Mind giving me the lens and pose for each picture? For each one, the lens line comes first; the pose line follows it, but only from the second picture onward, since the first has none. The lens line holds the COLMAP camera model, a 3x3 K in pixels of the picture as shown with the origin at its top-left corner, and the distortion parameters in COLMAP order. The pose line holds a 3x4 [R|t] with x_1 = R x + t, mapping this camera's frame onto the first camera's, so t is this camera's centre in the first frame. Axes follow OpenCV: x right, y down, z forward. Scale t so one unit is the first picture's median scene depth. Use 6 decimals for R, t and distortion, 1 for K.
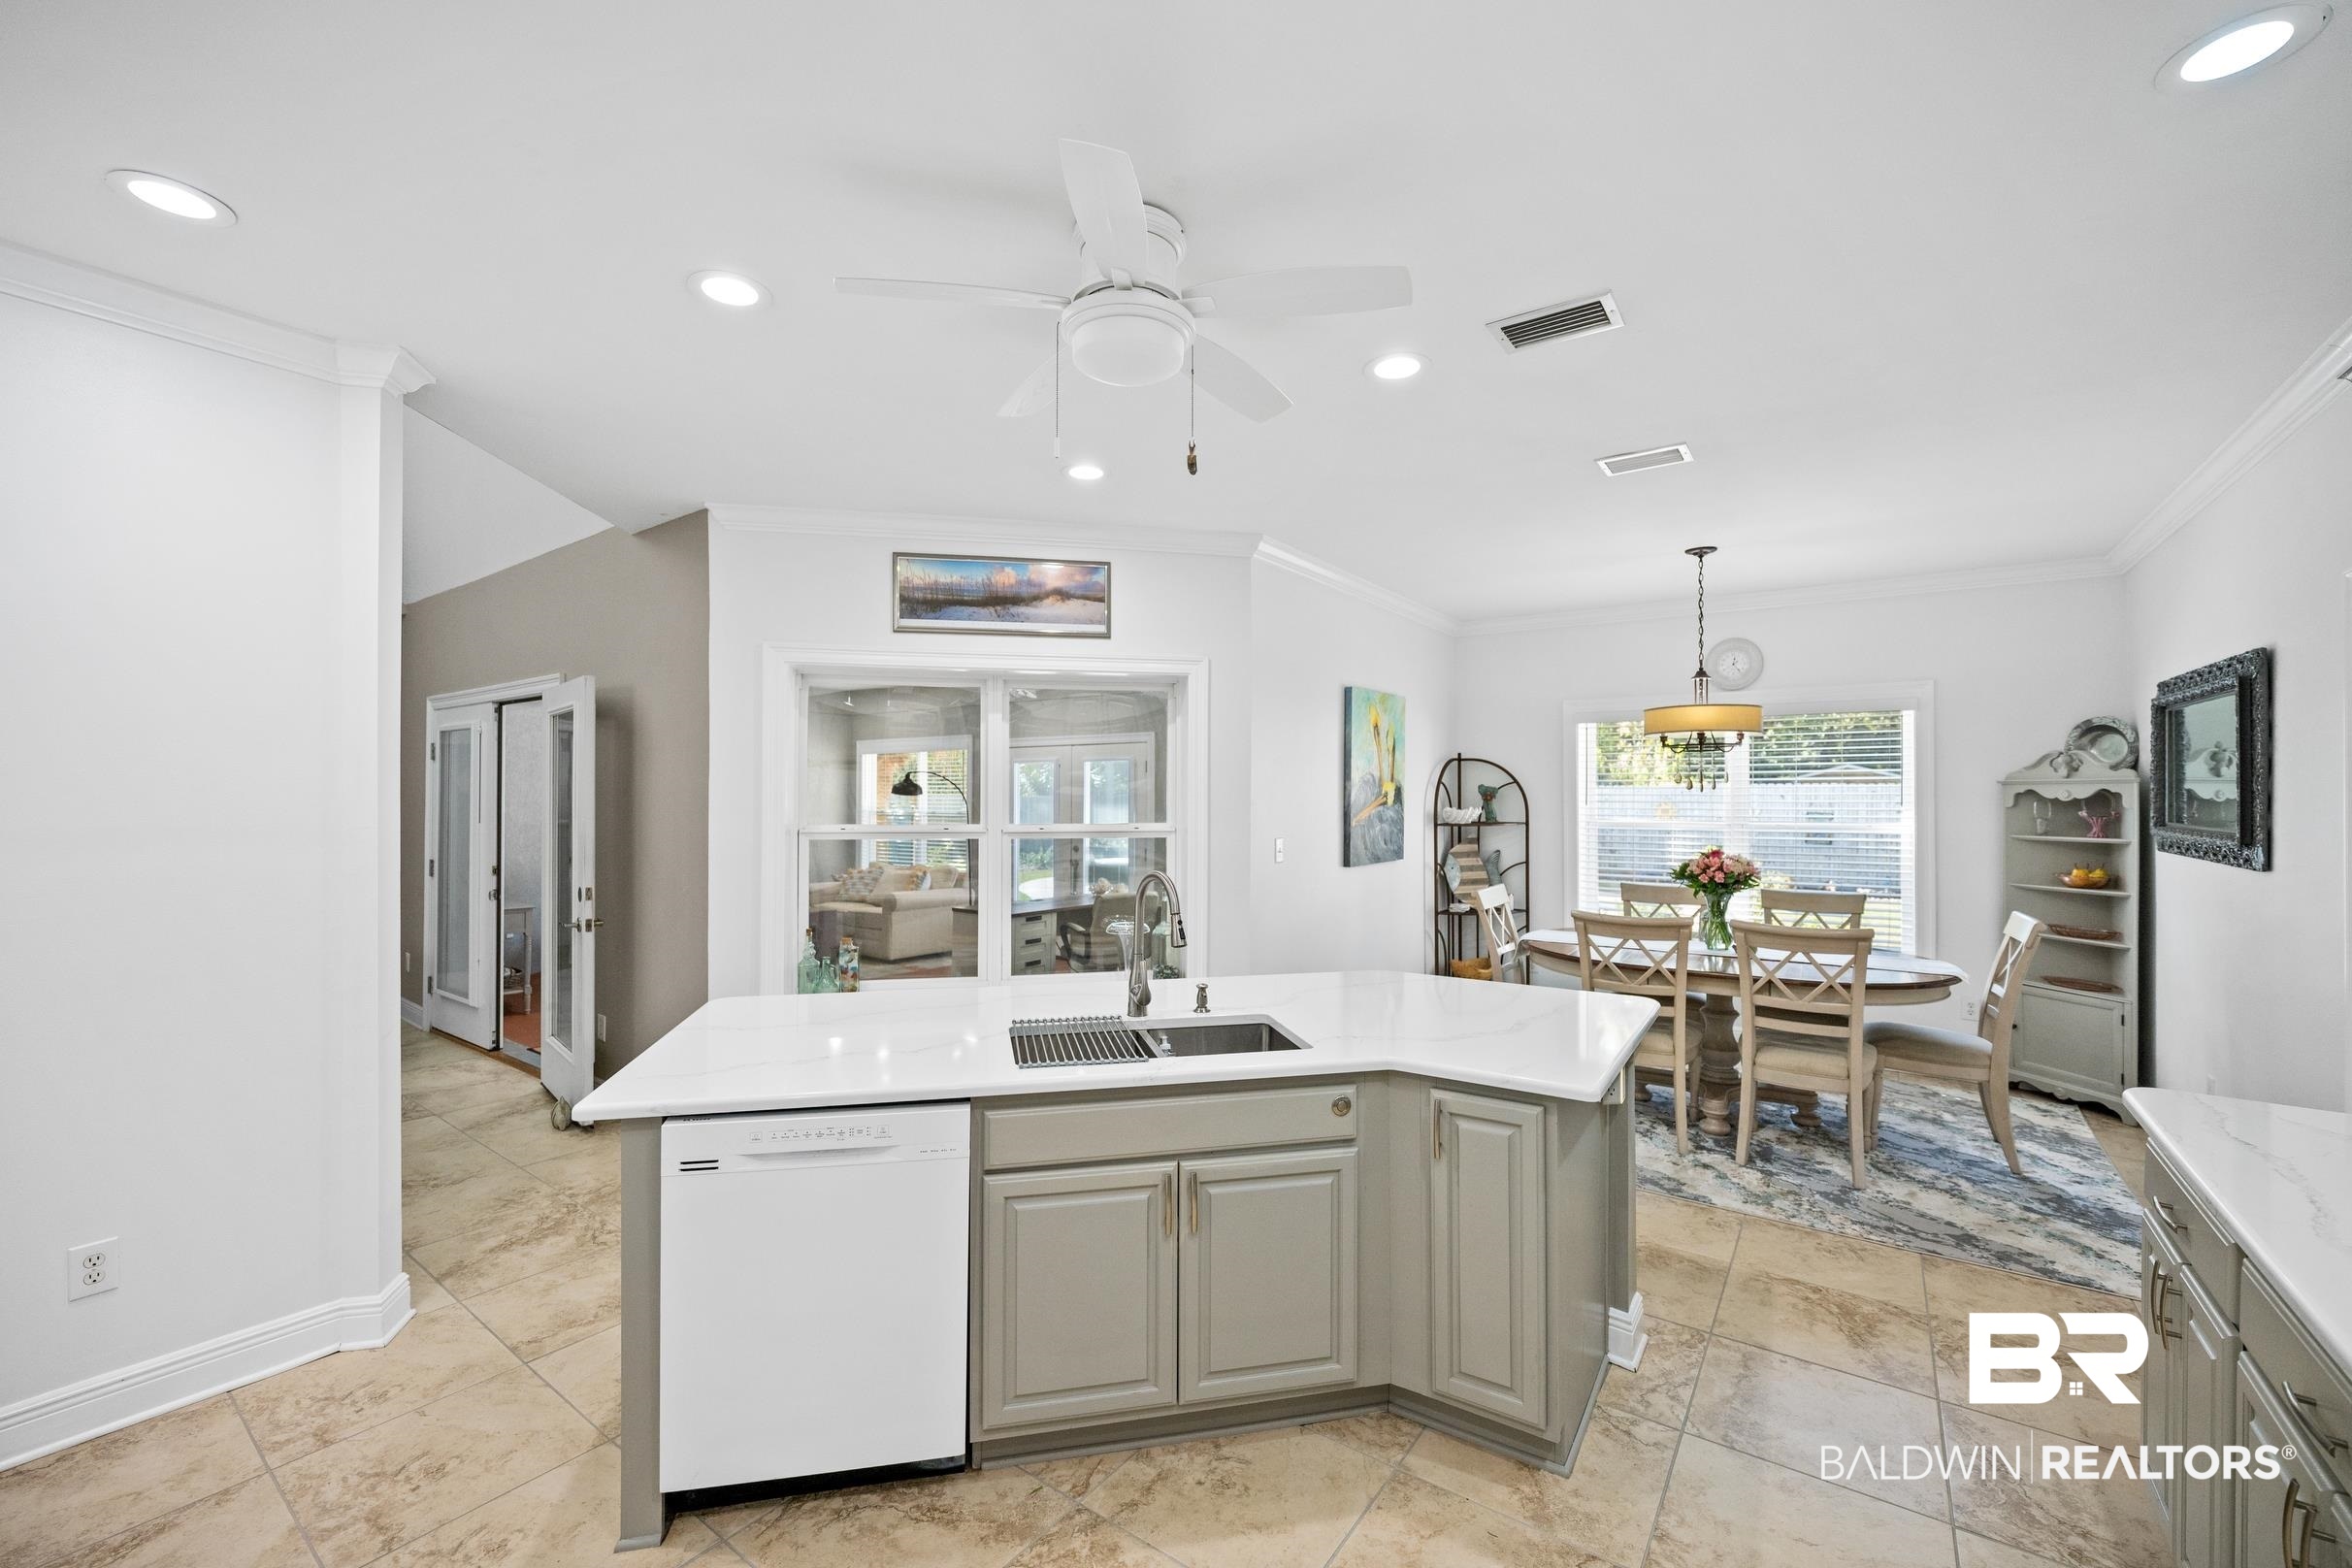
lens RADIAL K [[953.5, 0, 1173.5], [0, 953.5, 794.2], [0, 0, 1]] dist [-0.003365, -0.000167]
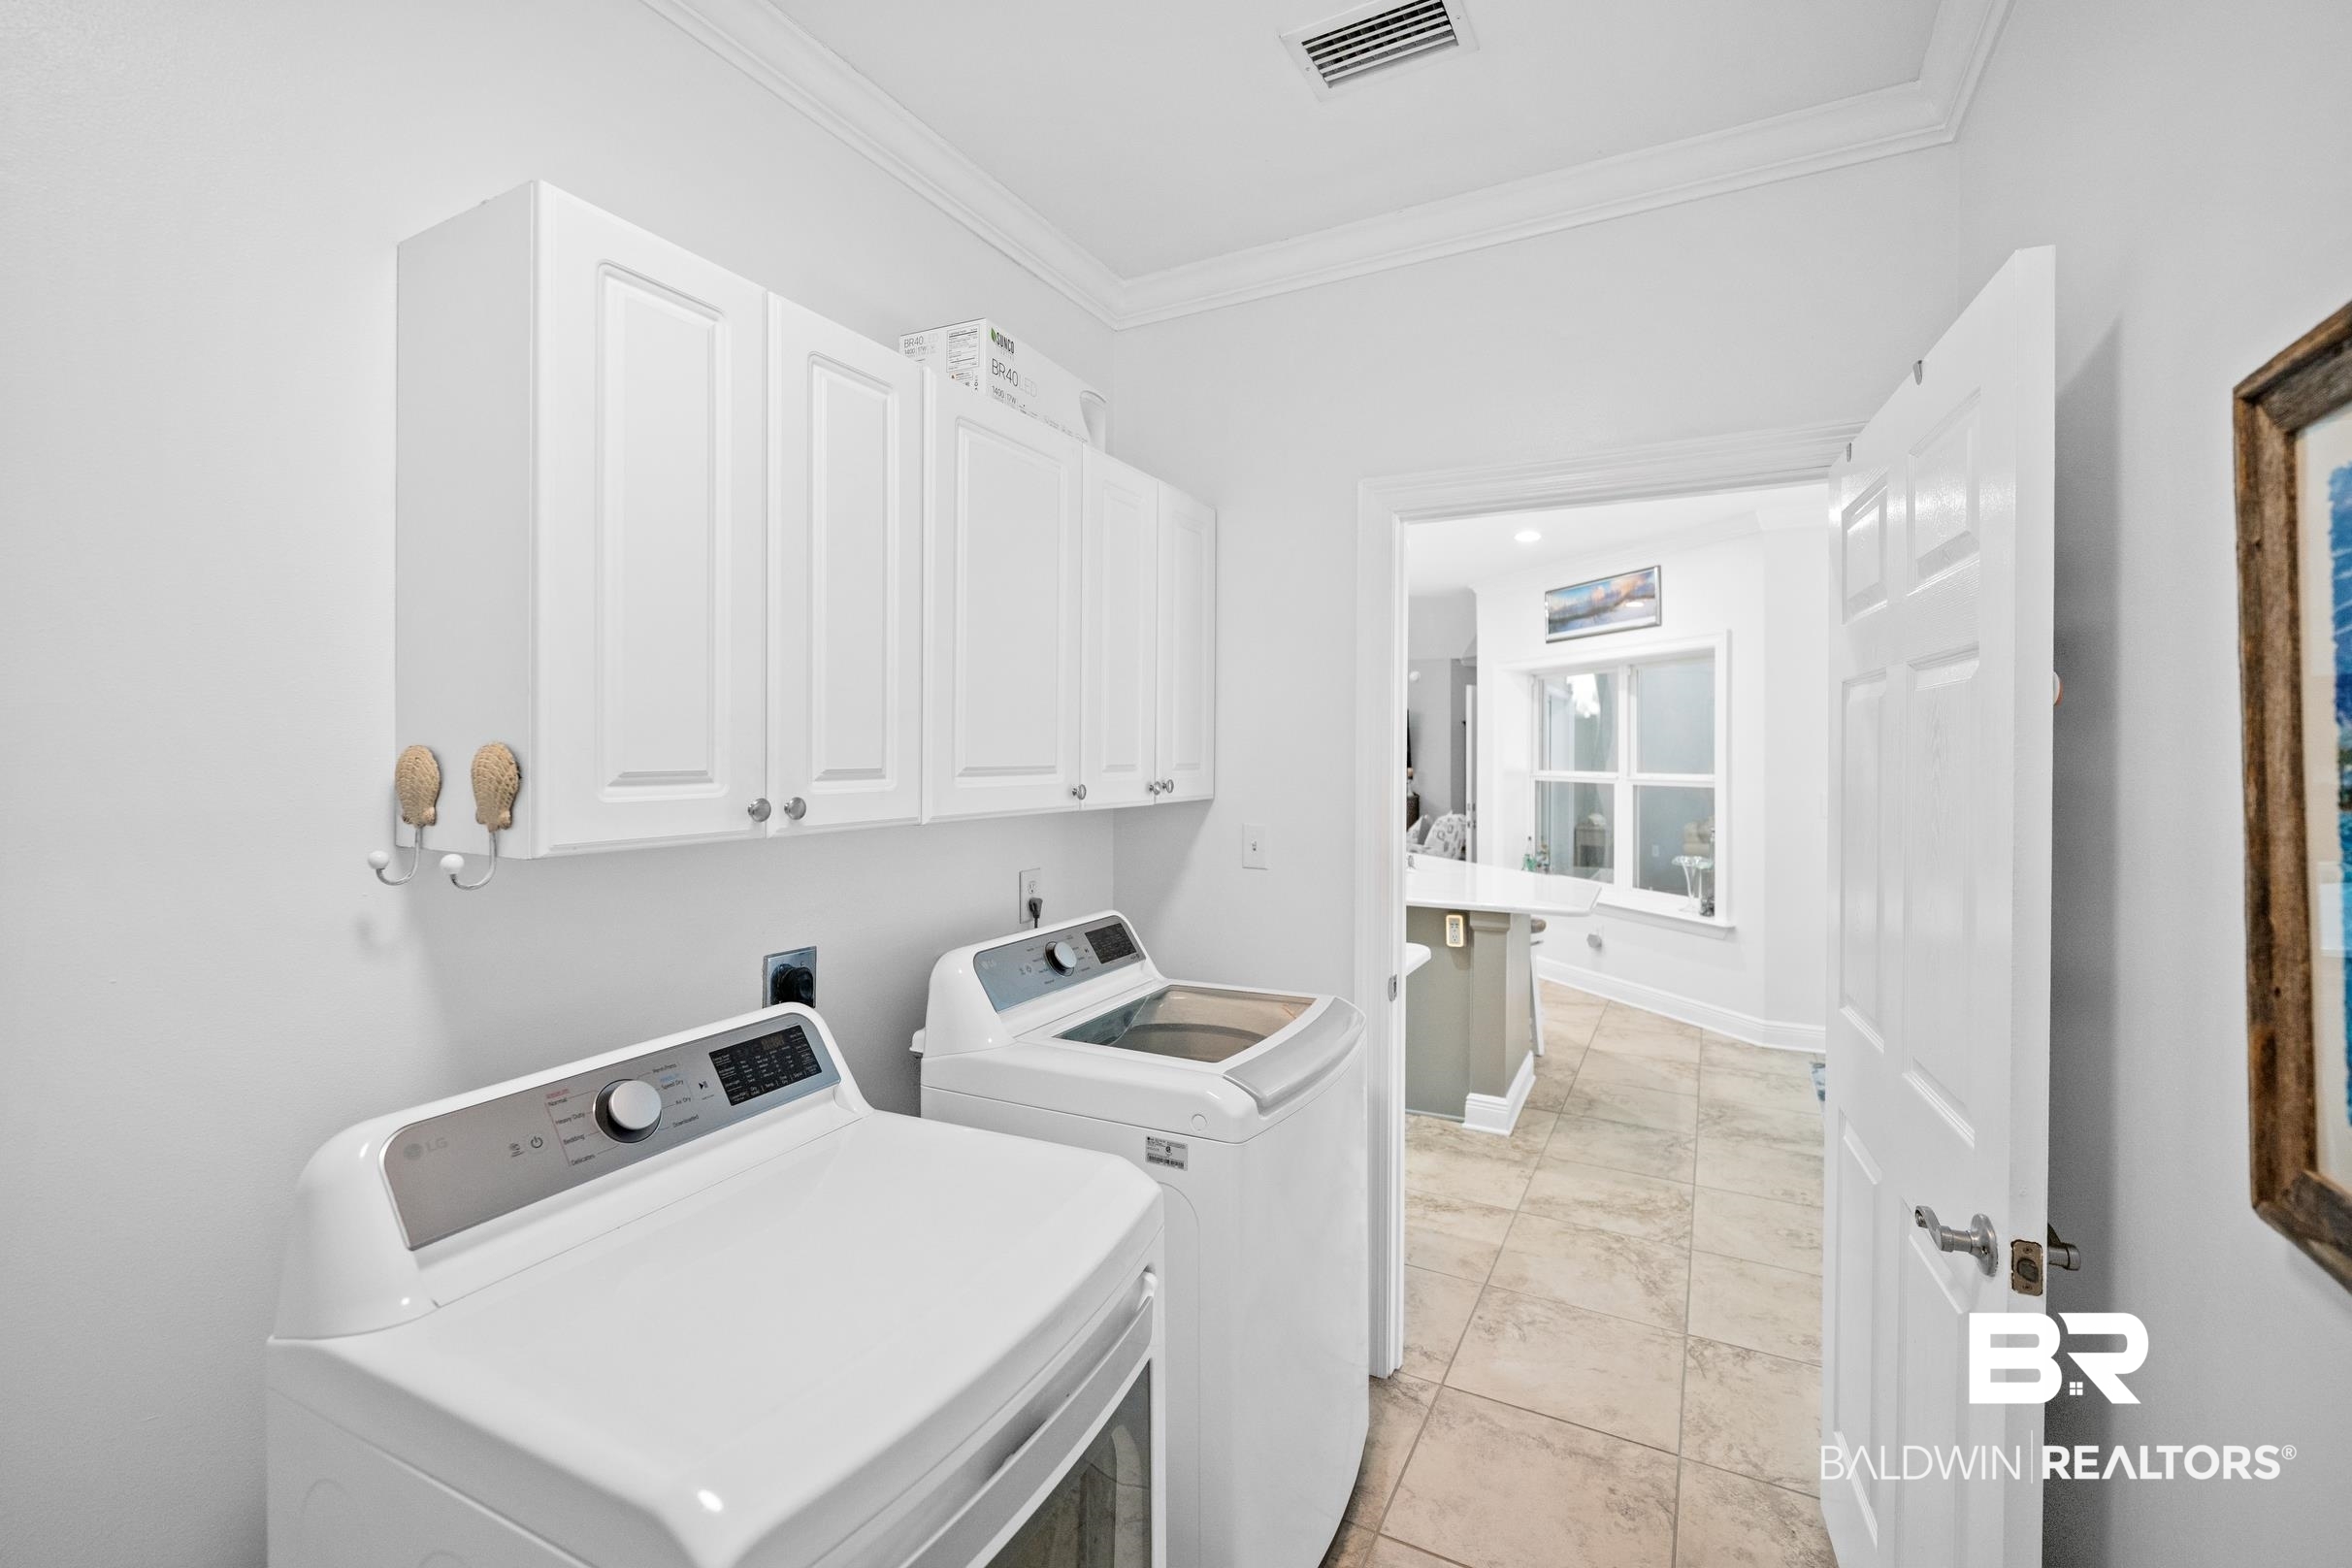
lens RADIAL K [[953.5, 0, 1173.5], [0, 953.5, 794.2], [0, 0, 1]] dist [-0.003365, -0.000167]
pose [[0.168507, 0.028429, -0.985290, 1.059335], [-0.009290, 0.999585, 0.027252, 0.026395], [0.985657, 0.004562, 0.168701, 0.177259]]
